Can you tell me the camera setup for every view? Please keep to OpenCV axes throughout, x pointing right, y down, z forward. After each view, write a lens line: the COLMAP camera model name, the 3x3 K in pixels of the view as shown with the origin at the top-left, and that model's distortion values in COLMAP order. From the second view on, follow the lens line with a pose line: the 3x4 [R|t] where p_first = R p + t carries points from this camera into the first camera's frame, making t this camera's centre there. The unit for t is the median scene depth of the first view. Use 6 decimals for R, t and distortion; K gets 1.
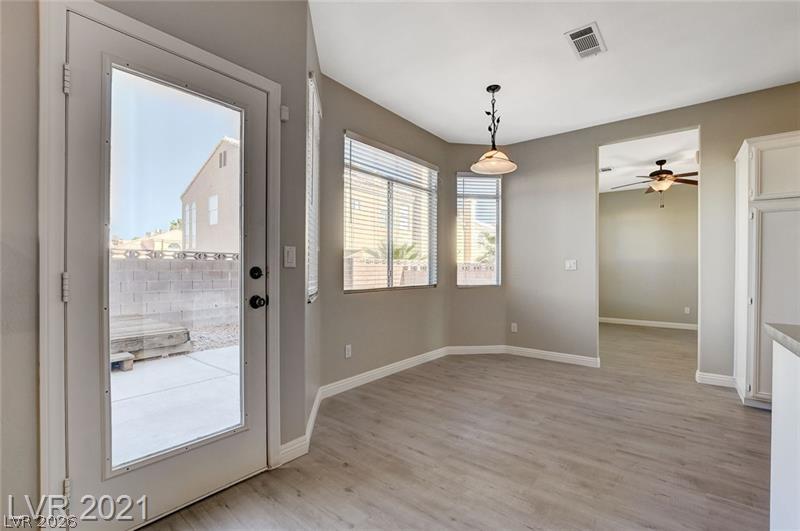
lens RADIAL K [[353.3, 0, 396.7], [0, 353.3, 269.9], [0, 0, 1]] dist [-0.033330, 0.006751]
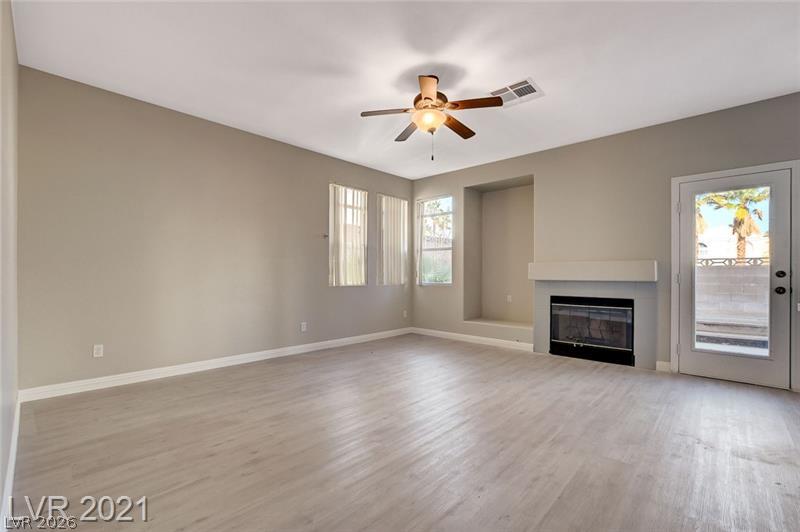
lens RADIAL K [[349.8, 0, 393.2], [0, 349.8, 272.3], [0, 0, 1]] dist [-0.014065, 0.000082]
pose [[-0.076261, -0.008987, -0.997047, 0.674246], [-0.006084, 0.999945, -0.008547, 0.011974], [0.997069, 0.005414, -0.076311, -0.373679]]
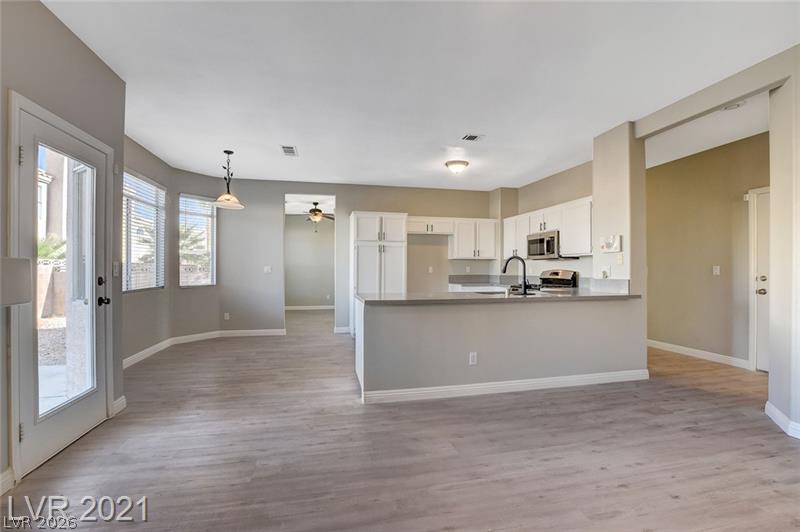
lens RADIAL K [[353.3, 0, 396.7], [0, 353.3, 270.4], [0, 0, 1]] dist [-0.033330, 0.006751]
pose [[0.622959, -0.005714, 0.782234, -0.343196], [0.001666, 0.999981, 0.005978, -0.019049], [-0.782253, -0.002421, 0.622956, -0.375539]]
